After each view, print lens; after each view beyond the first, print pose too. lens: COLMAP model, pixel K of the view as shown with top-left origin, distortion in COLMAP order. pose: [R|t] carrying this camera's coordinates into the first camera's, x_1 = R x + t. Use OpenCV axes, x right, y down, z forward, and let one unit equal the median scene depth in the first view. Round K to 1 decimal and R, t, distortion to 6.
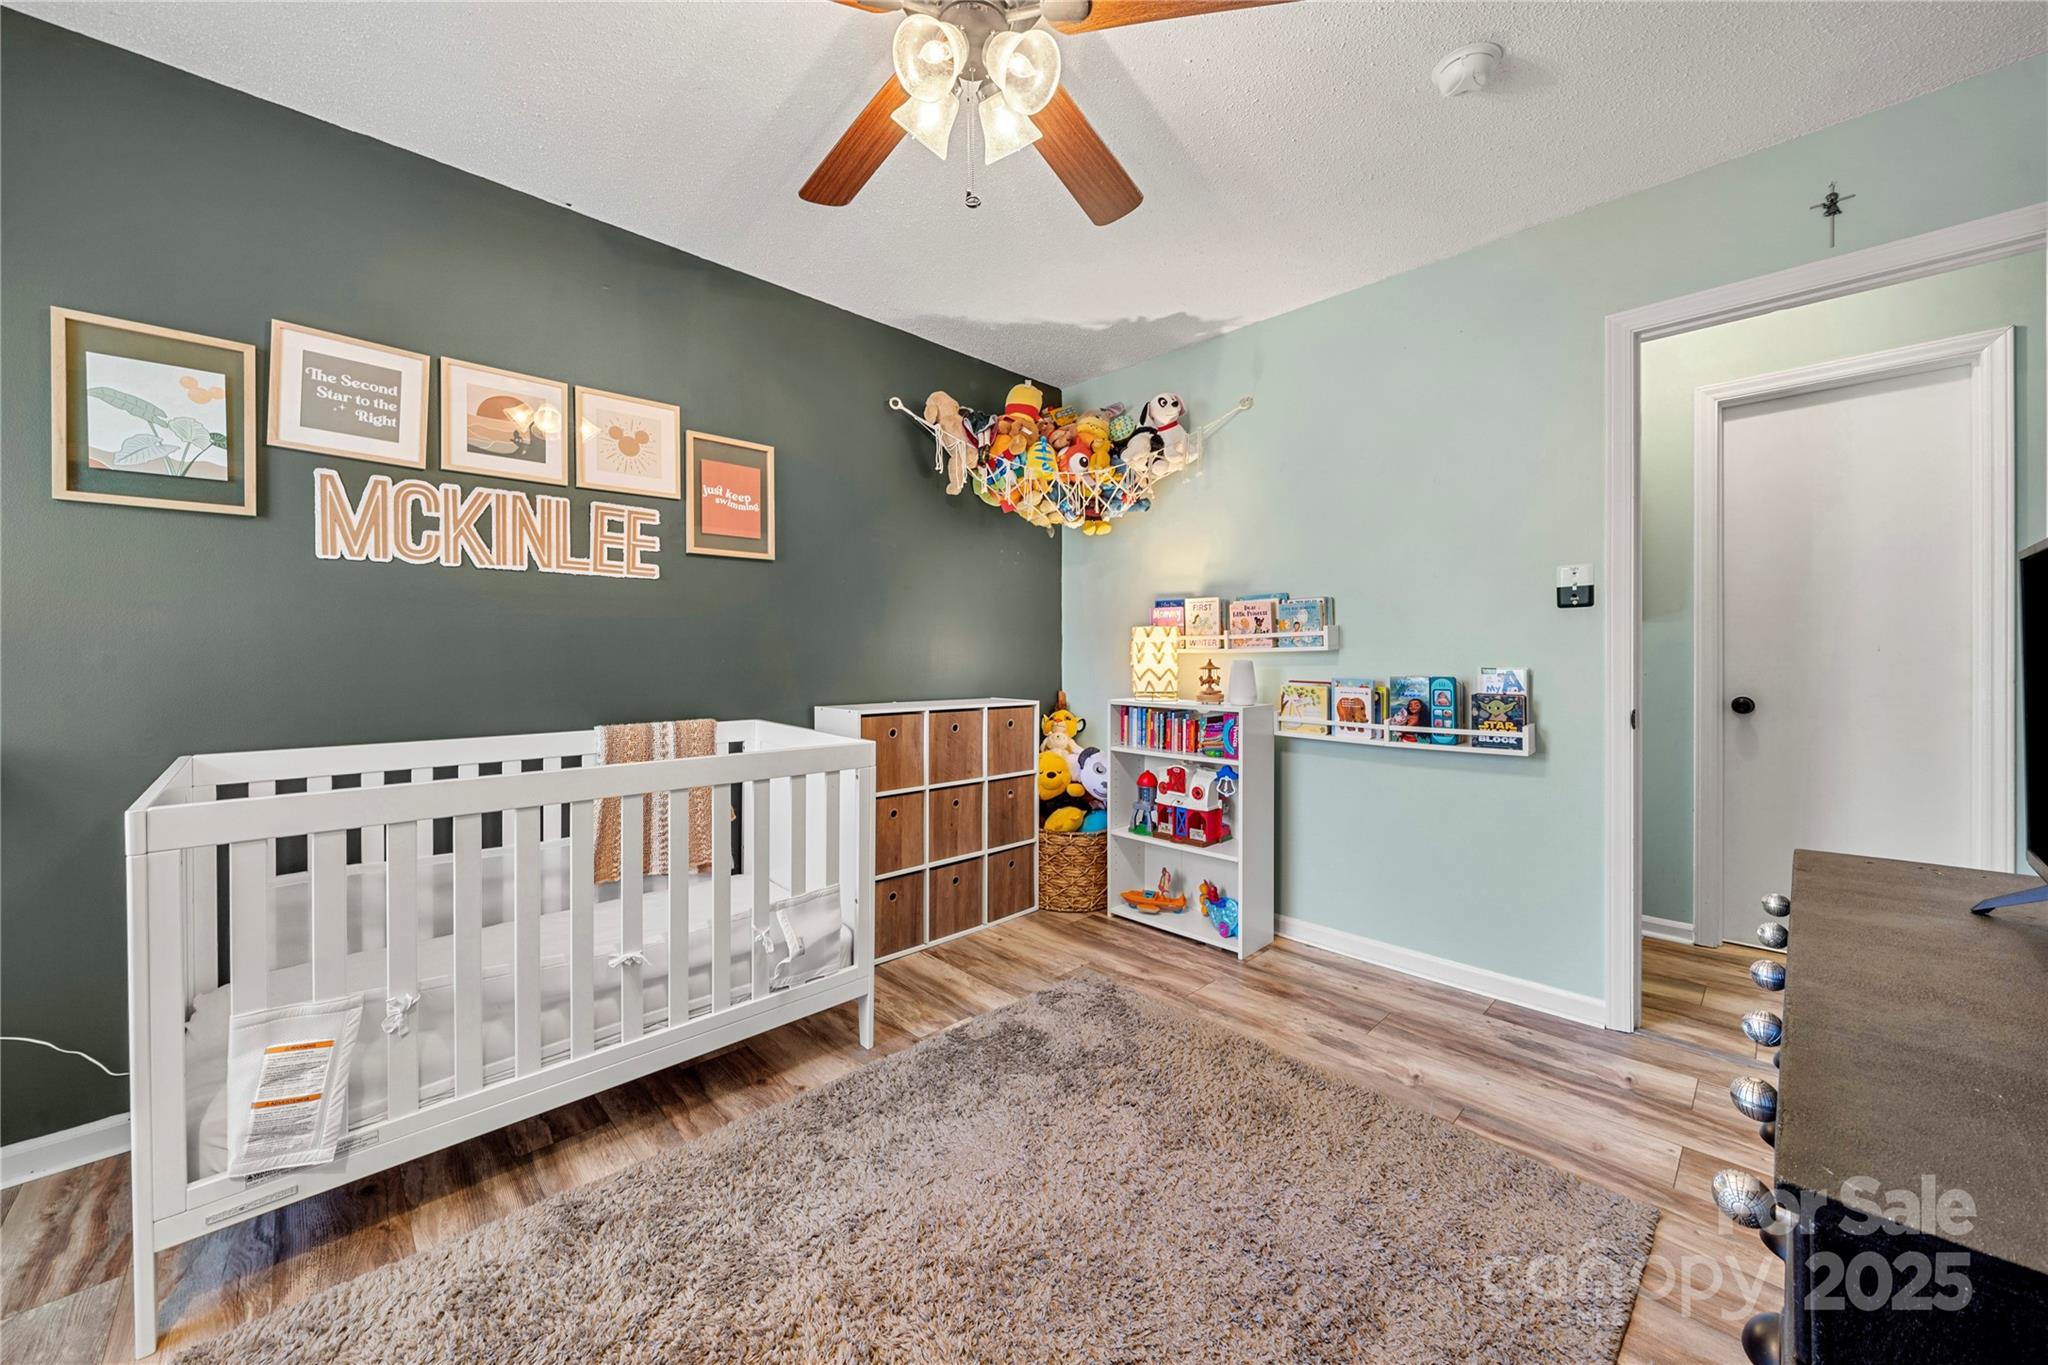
lens RADIAL K [[735.2, 0, 1025.4], [0, 735.2, 660.3], [0, 0, 1]] dist [-0.003138, -0.000336]
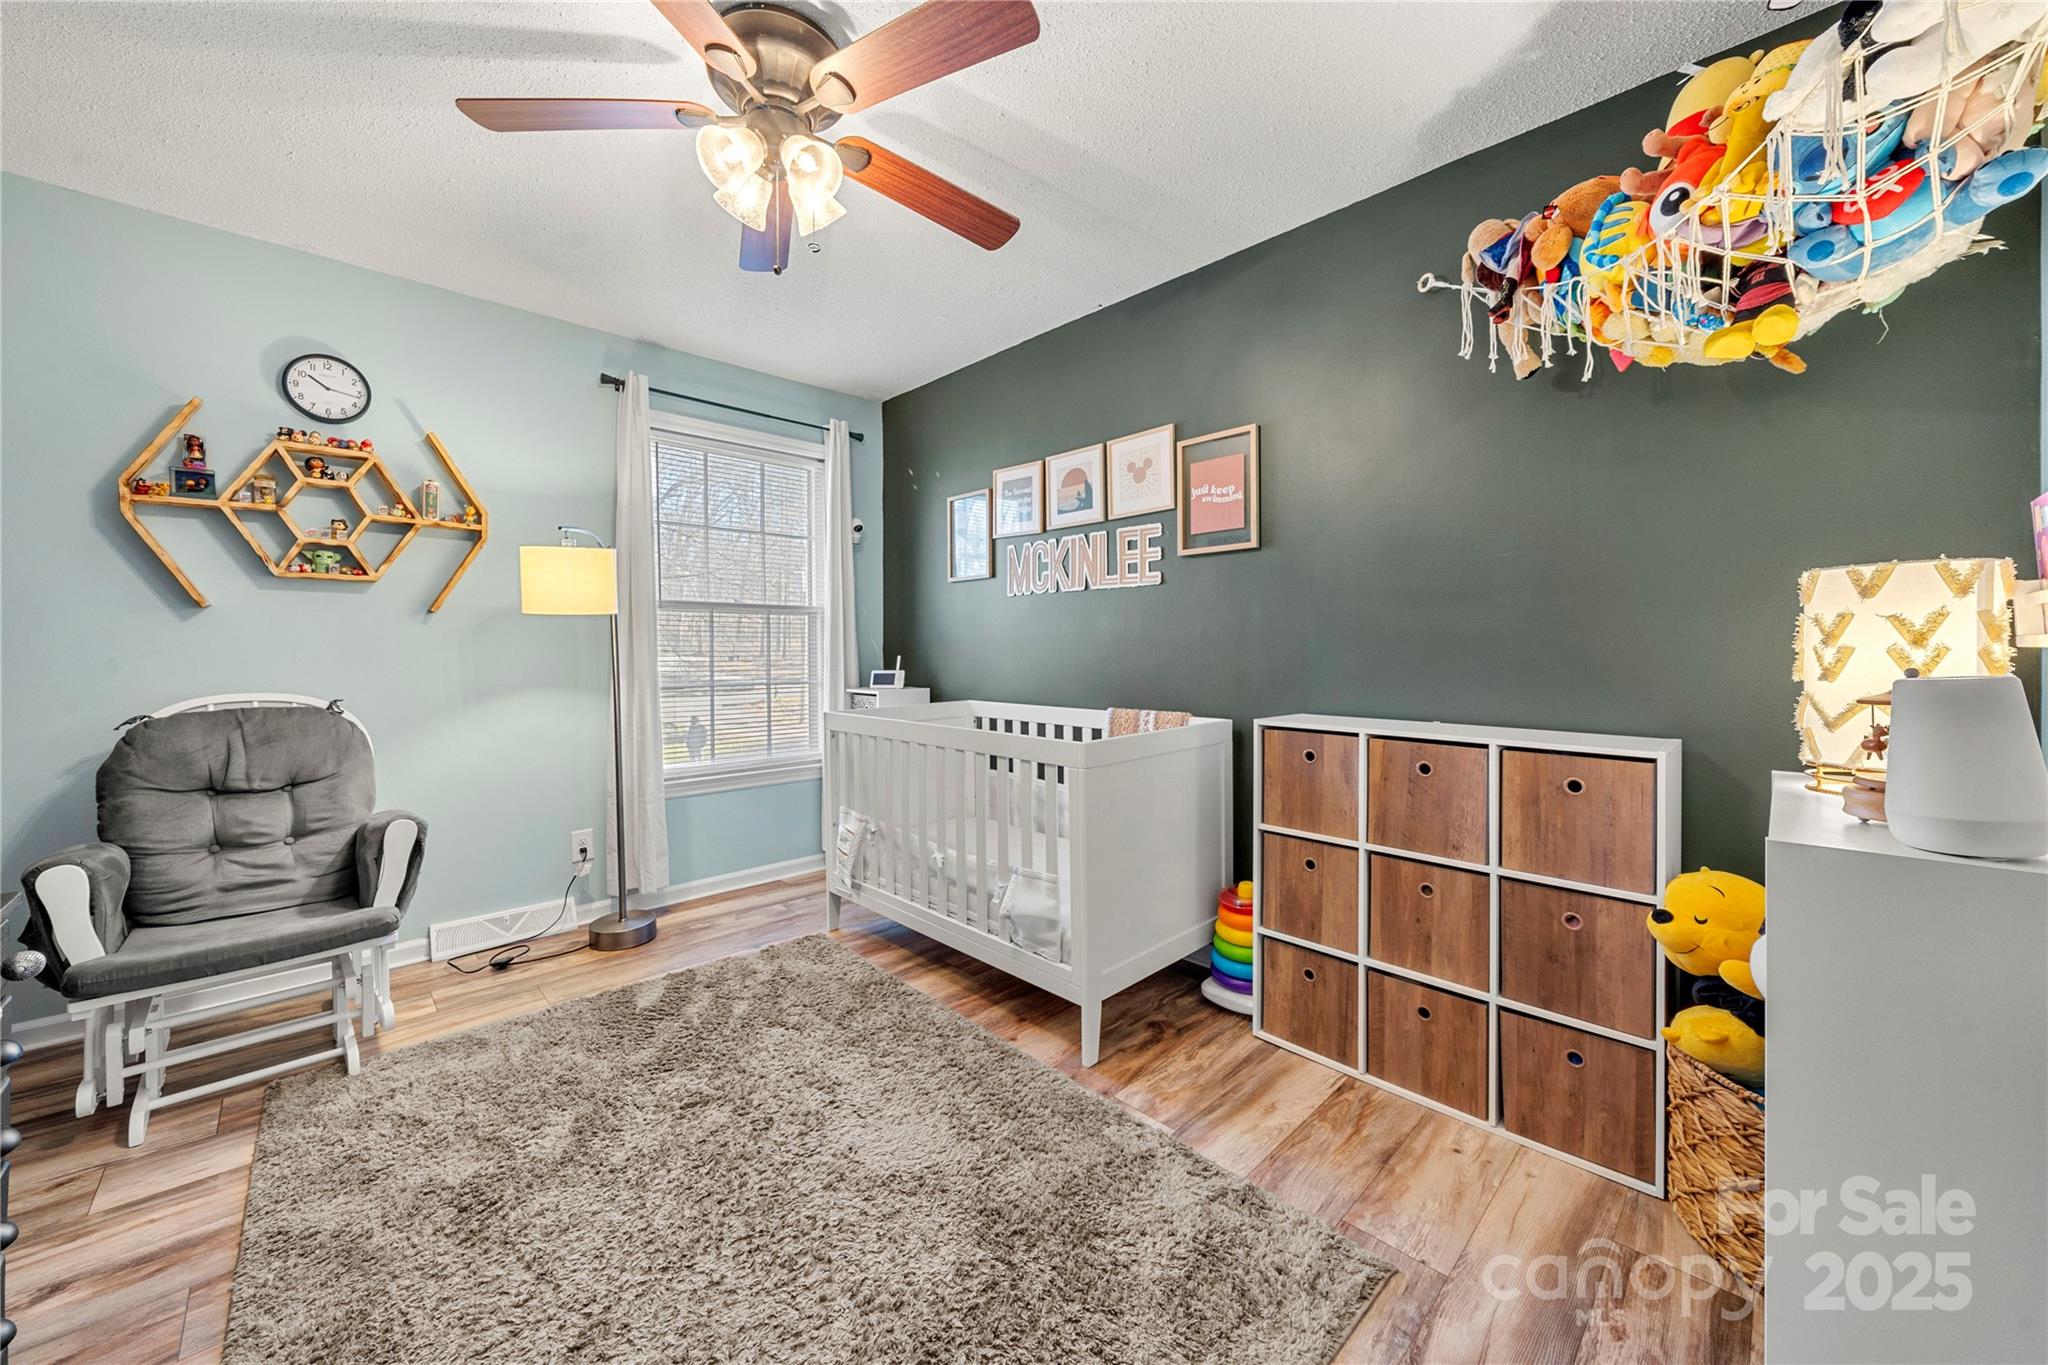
lens RADIAL K [[735.2, 0, 1026.1], [0, 735.2, 665.5], [0, 0, 1]] dist [-0.003138, -0.000336]
pose [[0.019486, 0.016241, -0.999678, 0.643306], [-0.015073, 0.999759, 0.015948, -0.000858], [0.999696, 0.014758, 0.019727, 0.798155]]
